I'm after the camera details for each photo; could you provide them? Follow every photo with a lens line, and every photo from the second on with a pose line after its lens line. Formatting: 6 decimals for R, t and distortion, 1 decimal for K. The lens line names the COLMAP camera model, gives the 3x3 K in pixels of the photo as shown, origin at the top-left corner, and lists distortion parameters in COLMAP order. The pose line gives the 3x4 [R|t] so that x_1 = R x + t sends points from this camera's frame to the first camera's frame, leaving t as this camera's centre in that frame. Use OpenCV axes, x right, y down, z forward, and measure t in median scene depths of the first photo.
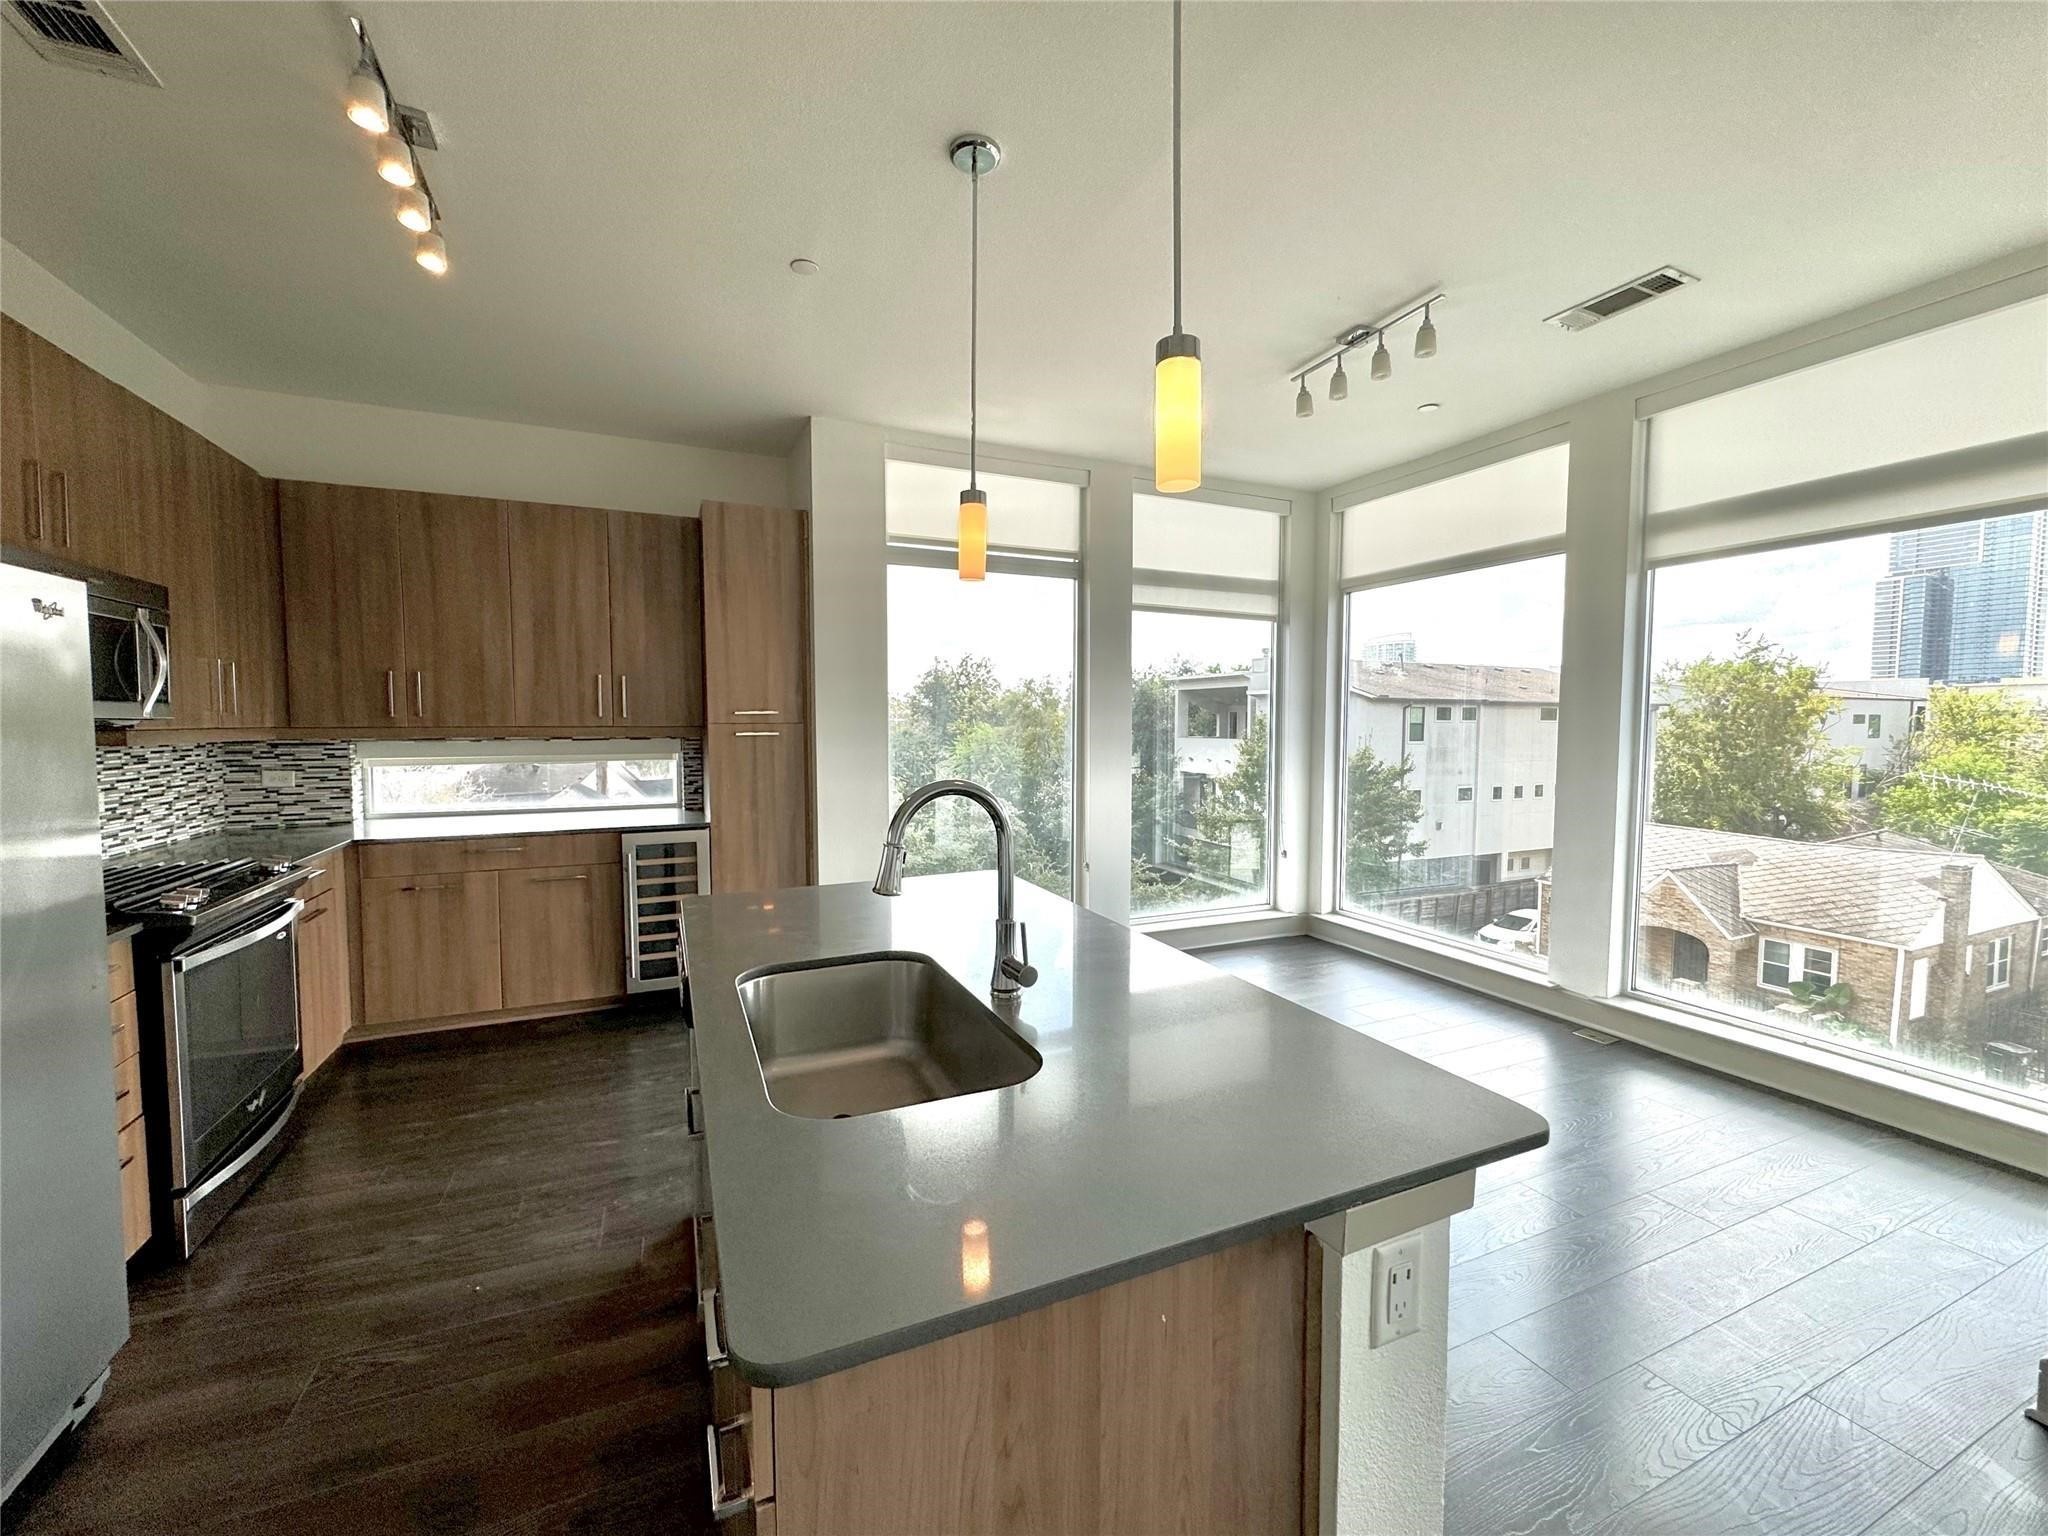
lens RADIAL K [[819.2, 0, 1024.0], [0, 819.2, 762.7], [0, 0, 1]] dist [0.000185, 0.000271]
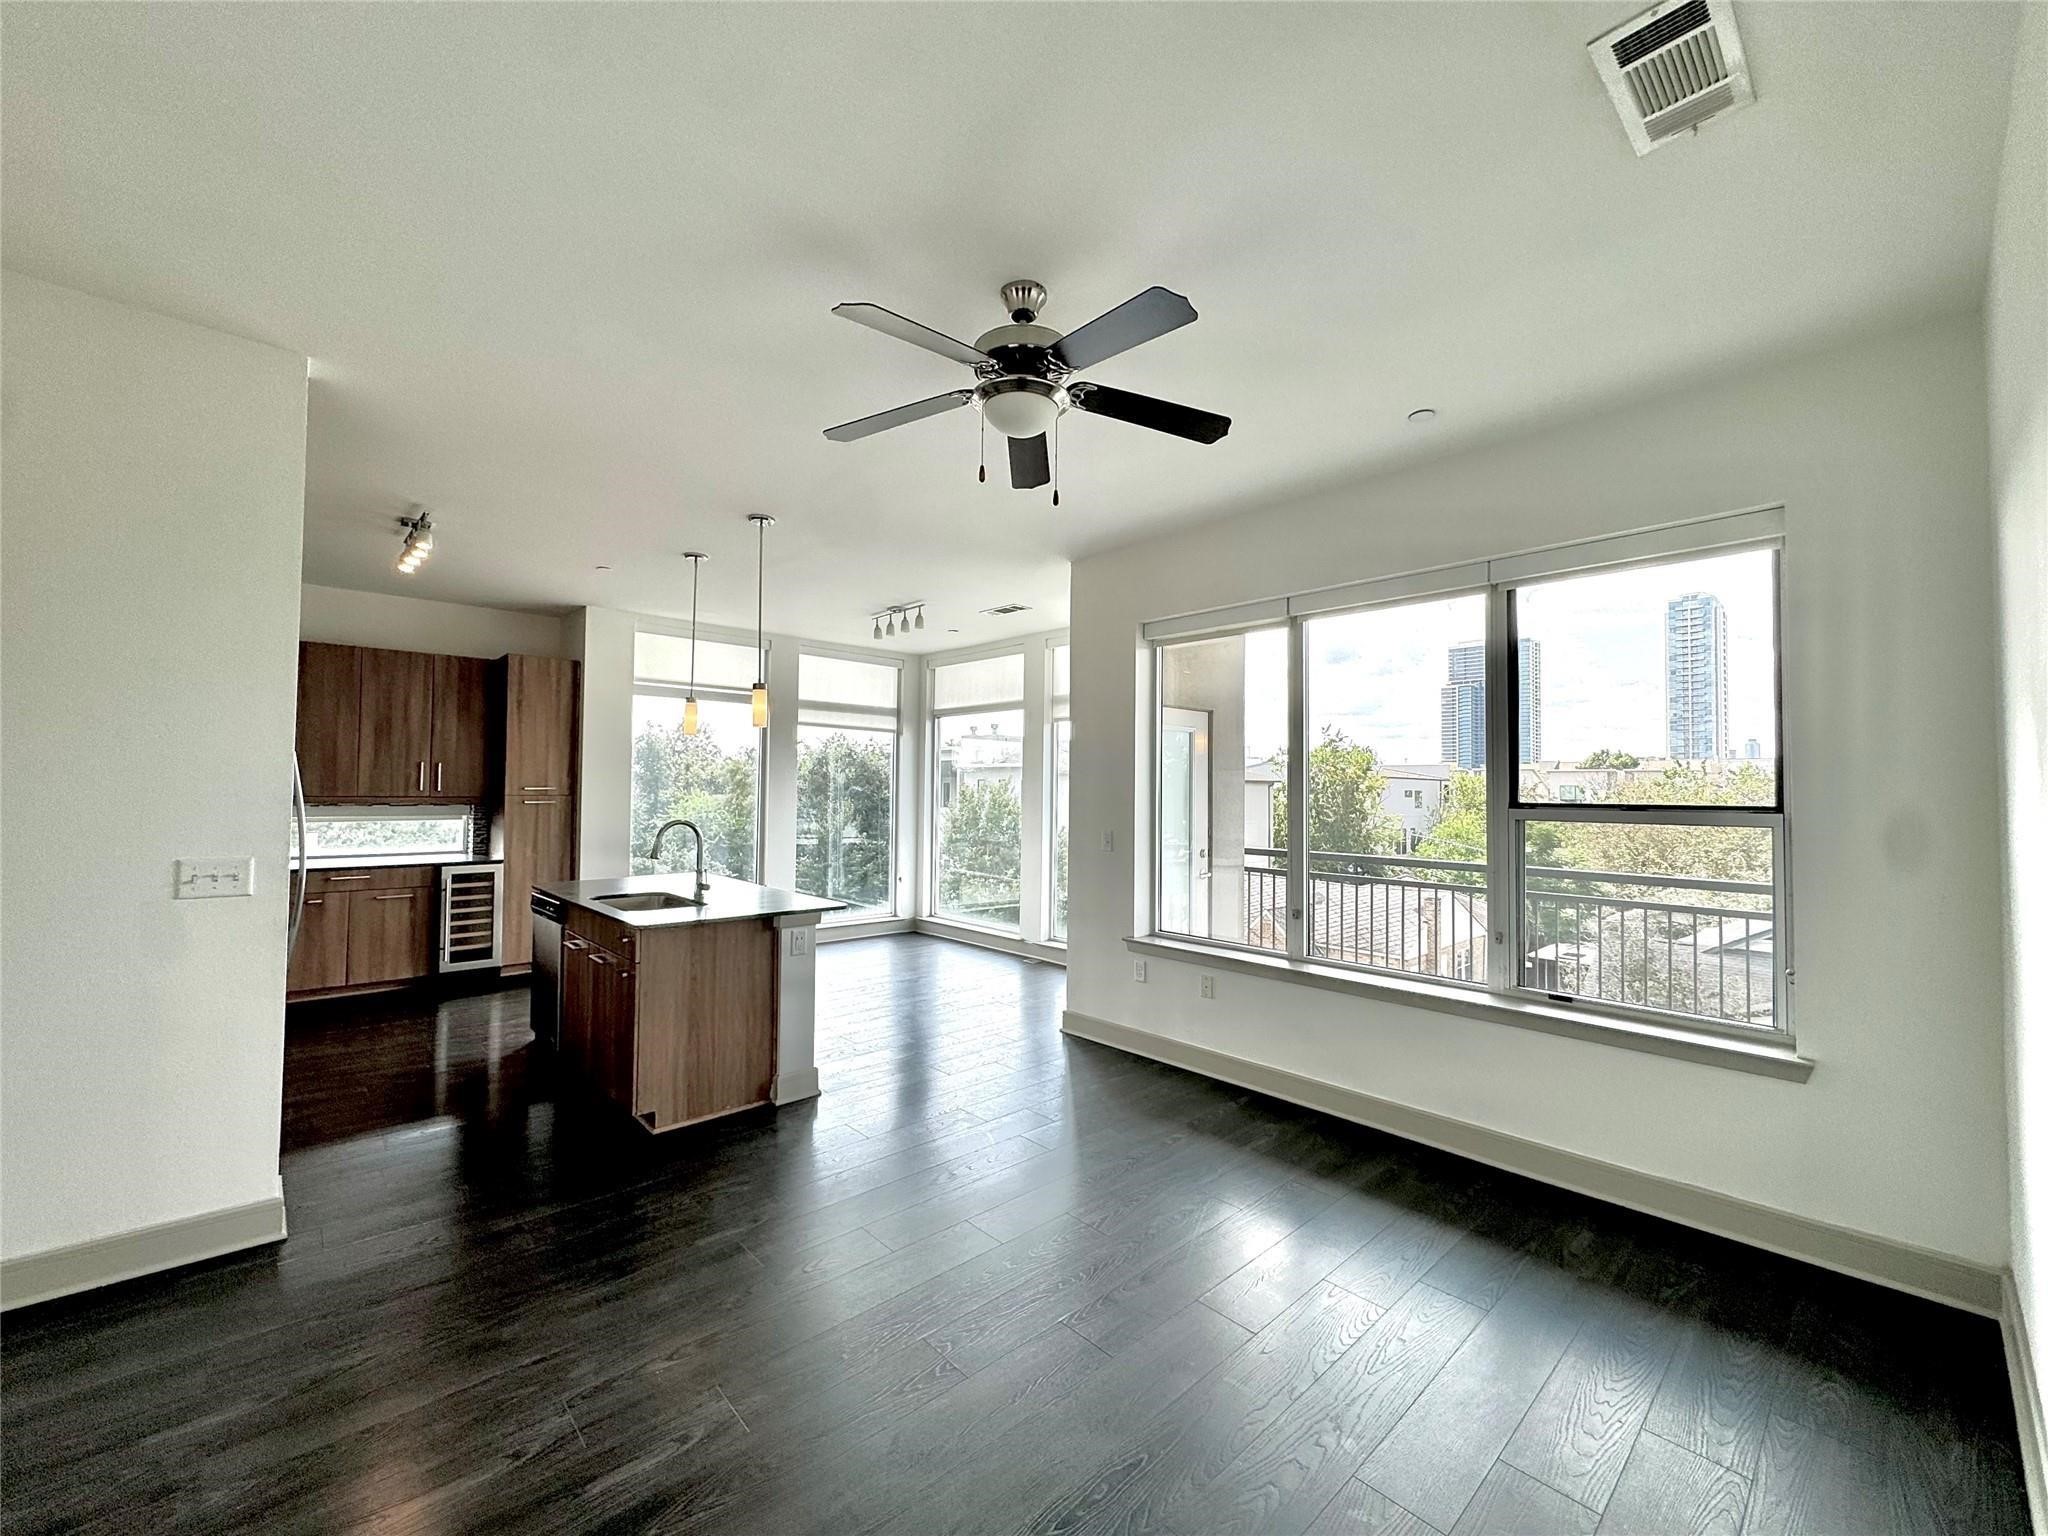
lens RADIAL K [[819.2, 0, 1024.0], [0, 819.2, 762.7], [0, 0, 1]] dist [0.000185, 0.000271]
pose [[0.947411, 0.019932, 0.319399, 0.041643], [0.006860, 0.996564, -0.082537, 0.021283], [-0.319946, 0.080387, 0.944019, -0.663666]]
